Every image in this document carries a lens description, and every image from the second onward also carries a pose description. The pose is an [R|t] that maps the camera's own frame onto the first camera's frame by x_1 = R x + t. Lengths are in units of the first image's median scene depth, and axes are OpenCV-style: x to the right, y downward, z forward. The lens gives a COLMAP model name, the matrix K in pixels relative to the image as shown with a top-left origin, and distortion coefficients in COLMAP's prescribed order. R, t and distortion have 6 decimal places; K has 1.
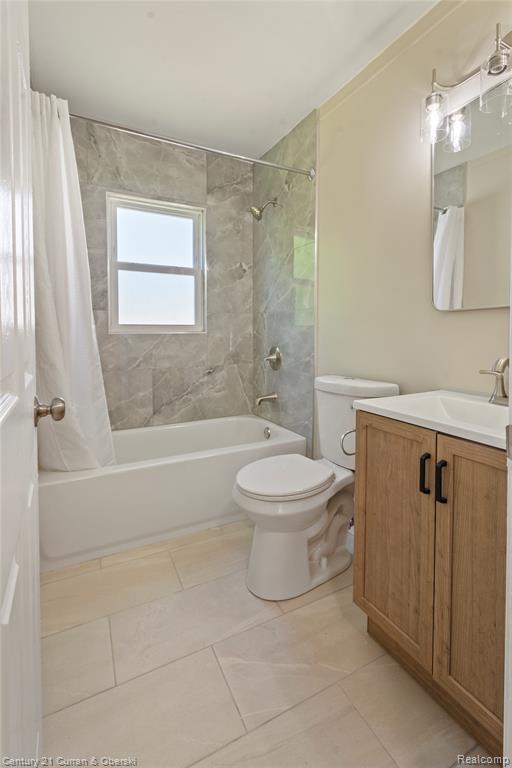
lens RADIAL K [[363.8, 0, 256.8], [0, 363.8, 343.1], [0, 0, 1]] dist [0.001503, 0.000113]
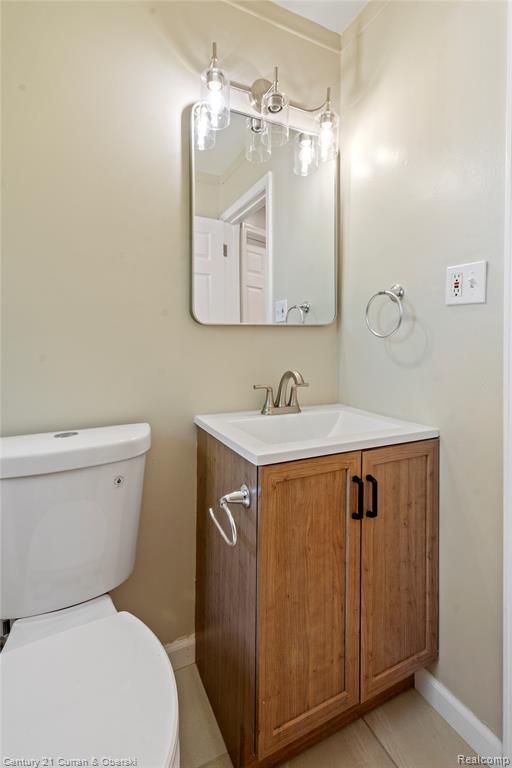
lens RADIAL K [[363.8, 0, 256.8], [0, 363.8, 343.1], [0, 0, 1]] dist [0.001503, 0.000113]
pose [[0.030494, -0.004602, 0.999524, -0.270812], [0.030362, 0.999532, 0.003675, -0.033007], [-0.999074, 0.030235, 0.030619, 0.662837]]
